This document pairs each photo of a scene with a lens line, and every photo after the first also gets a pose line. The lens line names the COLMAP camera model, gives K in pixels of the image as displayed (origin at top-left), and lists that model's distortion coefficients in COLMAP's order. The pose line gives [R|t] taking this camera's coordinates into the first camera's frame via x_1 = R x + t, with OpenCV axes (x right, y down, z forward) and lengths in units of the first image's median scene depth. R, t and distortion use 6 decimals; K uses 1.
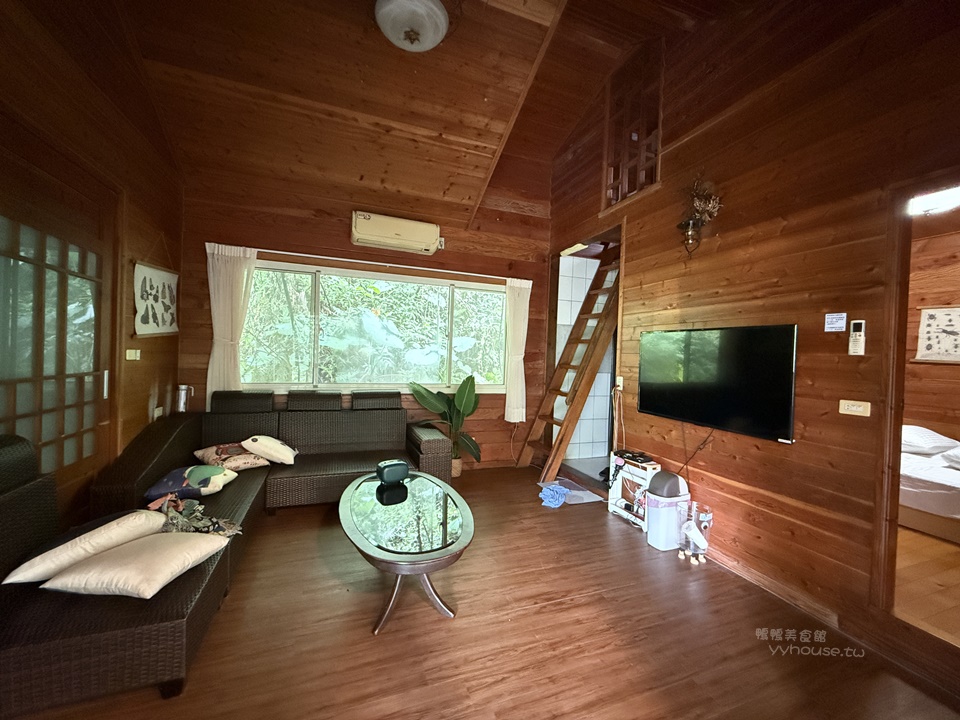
lens RADIAL K [[386.2, 0, 480.3], [0, 386.2, 360.2], [0, 0, 1]] dist [0.000524, 0.000105]
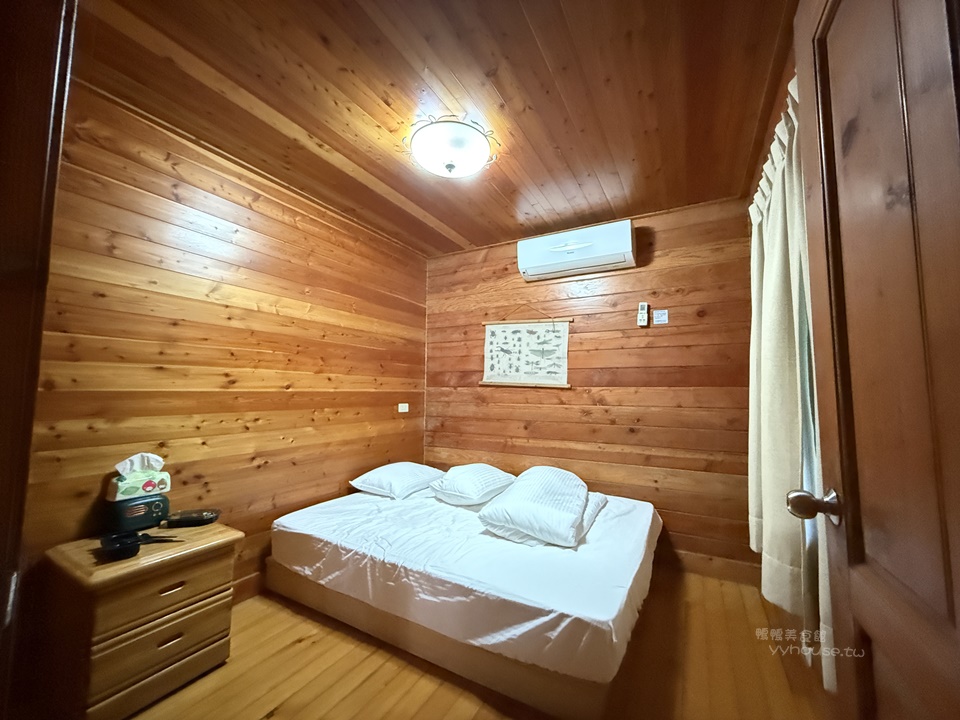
lens RADIAL K [[386.2, 0, 478.6], [0, 386.2, 358.5], [0, 0, 1]] dist [0.000524, 0.000105]
pose [[0.765165, 0.026066, 0.643306, 0.568693], [0.028096, 0.996876, -0.073811, 0.009979], [-0.643220, 0.074552, 0.762043, 0.344860]]
